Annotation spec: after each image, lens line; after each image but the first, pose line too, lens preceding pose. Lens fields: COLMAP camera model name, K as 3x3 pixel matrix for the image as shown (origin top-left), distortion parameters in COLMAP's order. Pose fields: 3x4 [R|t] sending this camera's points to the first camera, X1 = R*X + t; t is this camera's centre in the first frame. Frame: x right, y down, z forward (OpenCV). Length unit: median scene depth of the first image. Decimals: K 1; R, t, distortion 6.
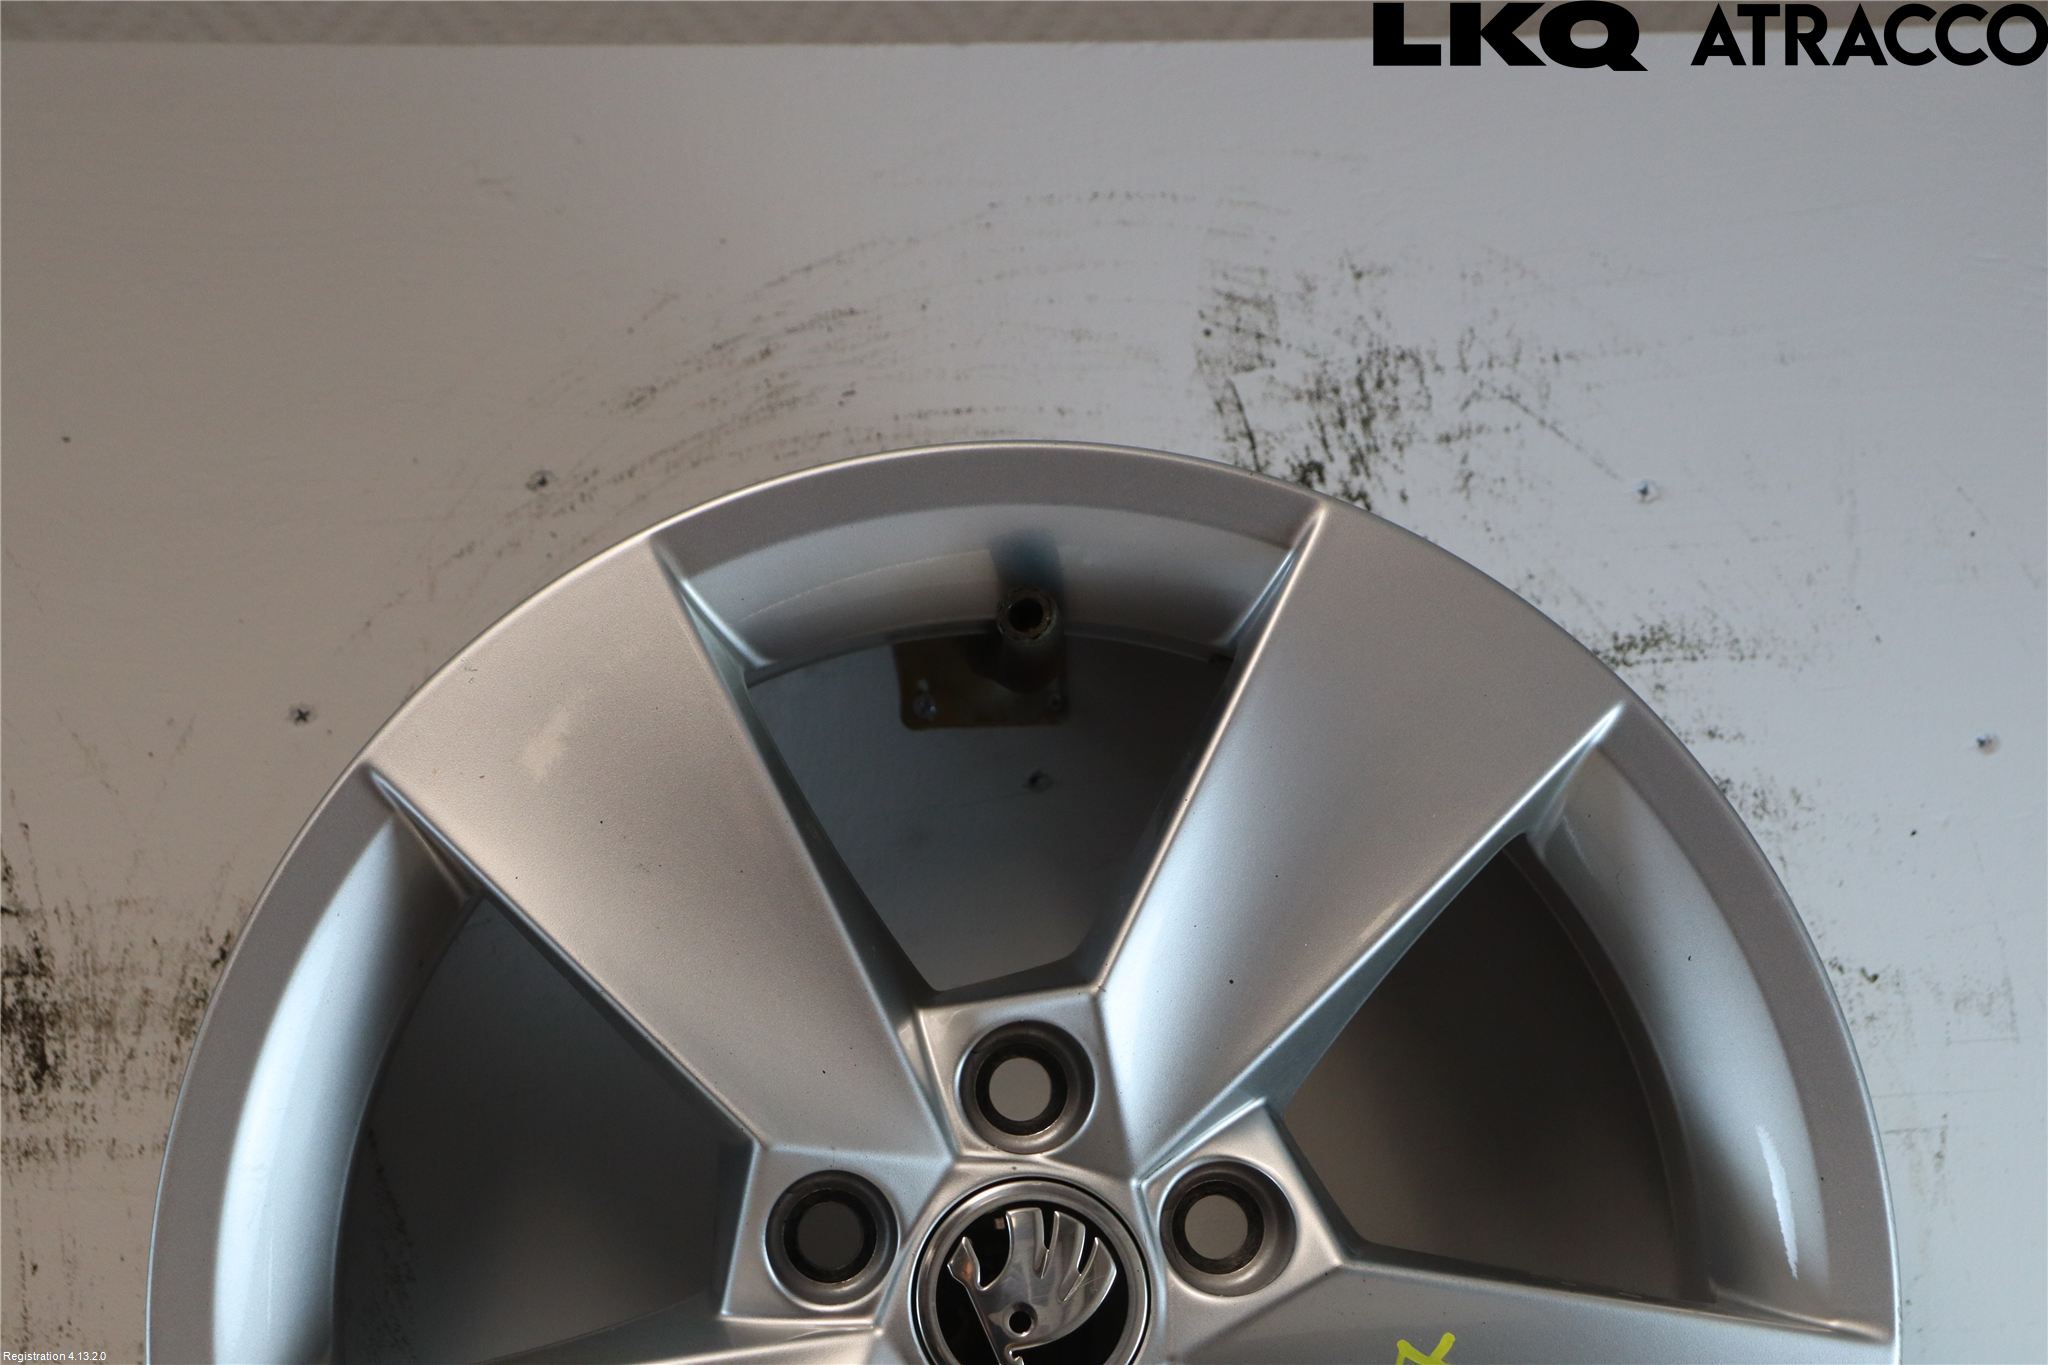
lens RADIAL K [[4833.7, 0, 1017.9], [0, 4833.7, 696.4], [0, 0, 1]] dist [0.355607, 0.771118]
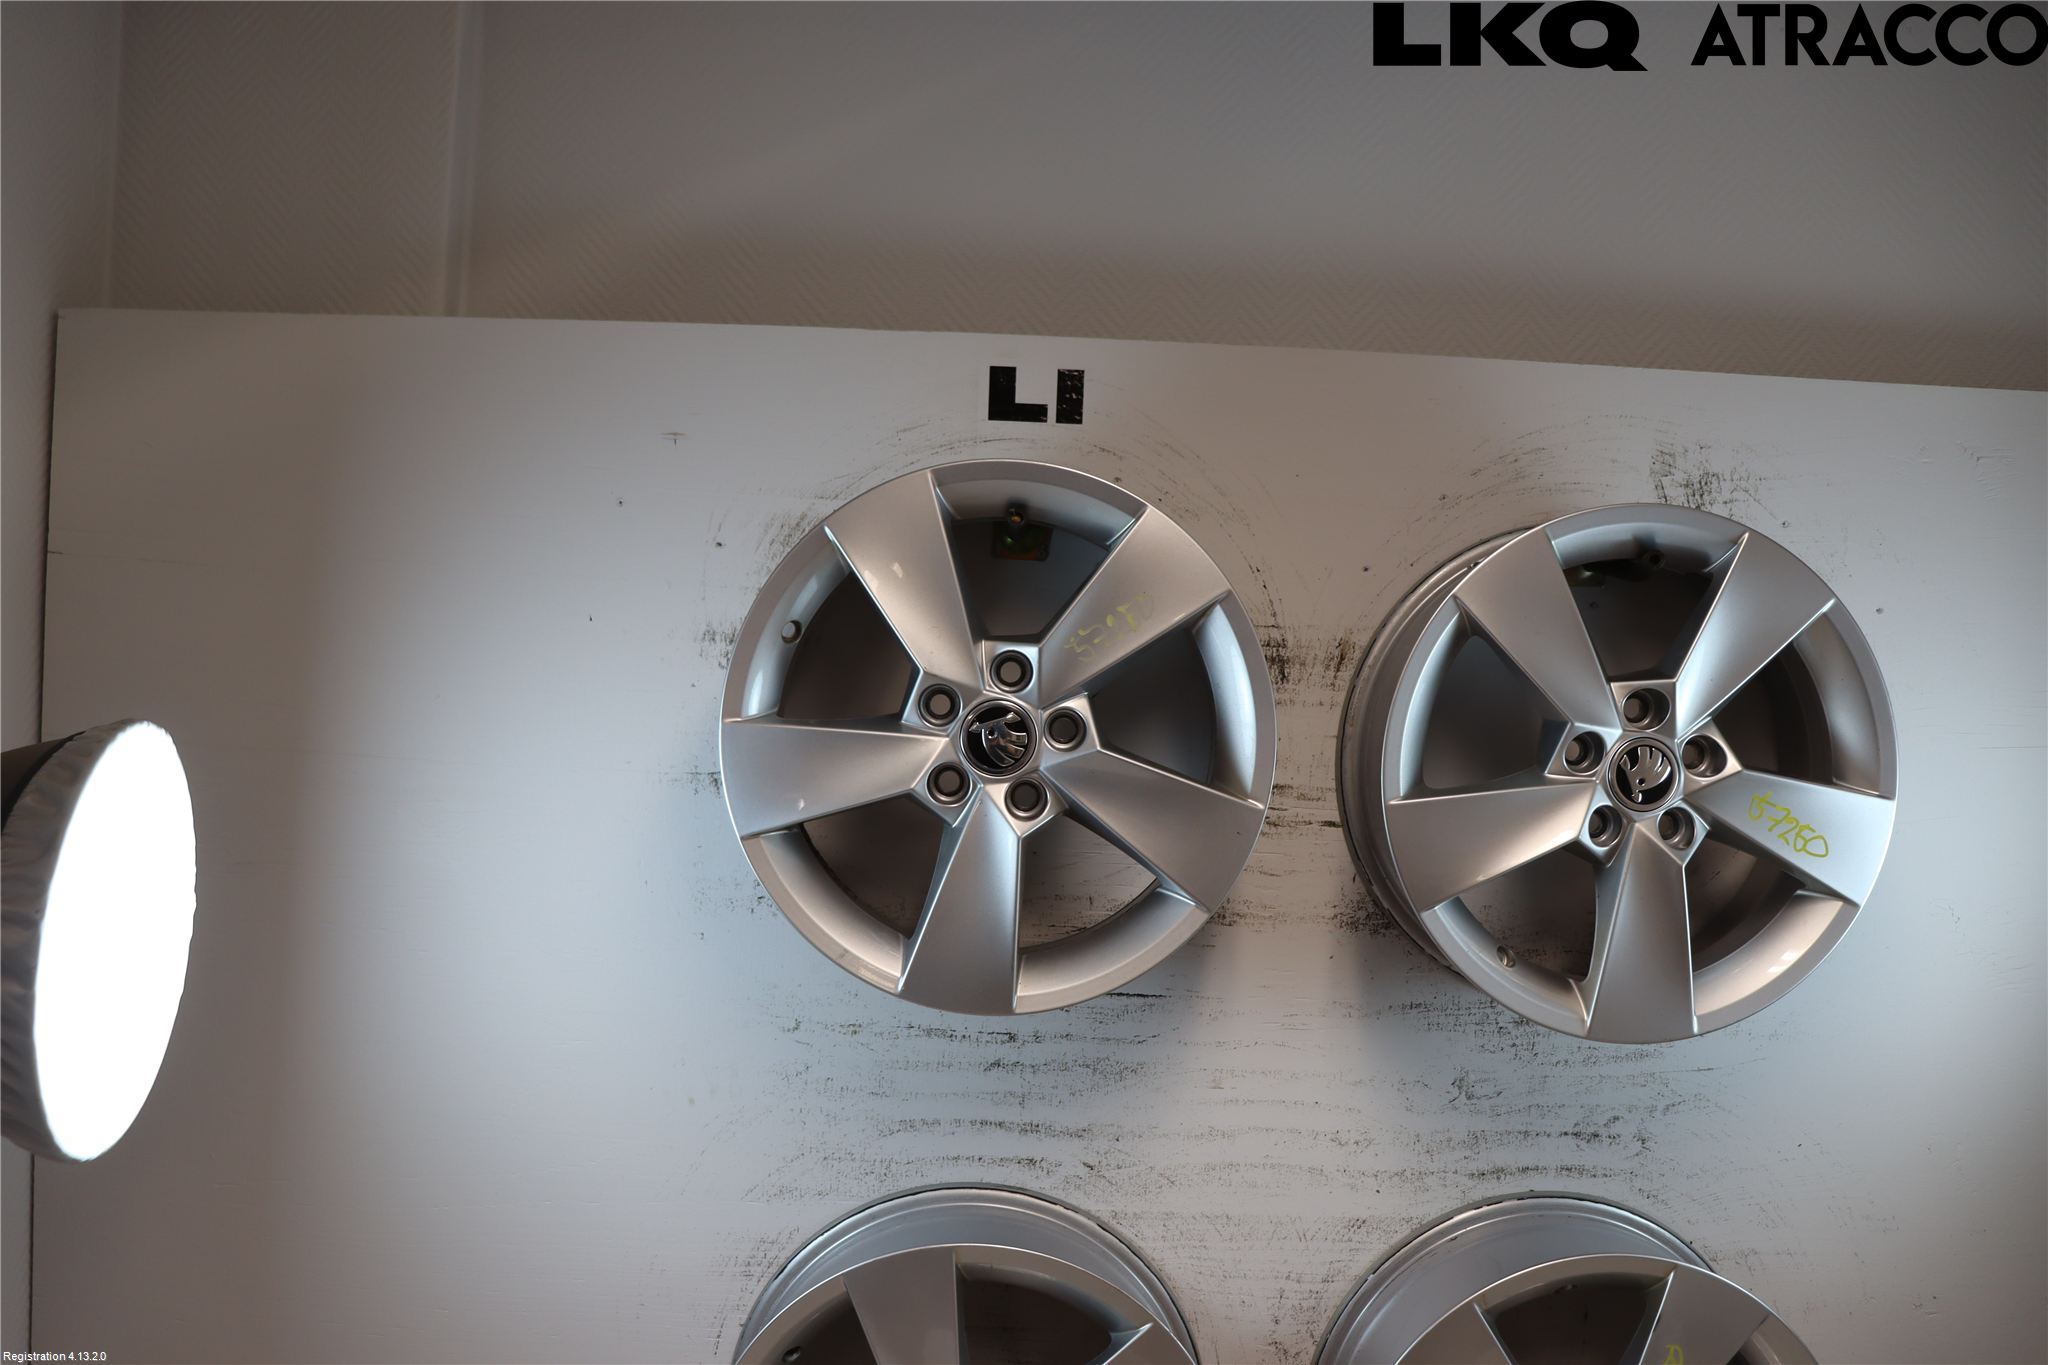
lens RADIAL K [[1687.3, 0, 1014.1], [0, 1687.3, 710.4], [0, 0, 1]] dist [-0.189219, 0.179712]
pose [[0.997675, 0.058476, -0.035005, -0.331119], [-0.053978, 0.991551, 0.117957, -0.020598], [0.041607, -0.115793, 0.992402, -0.076100]]
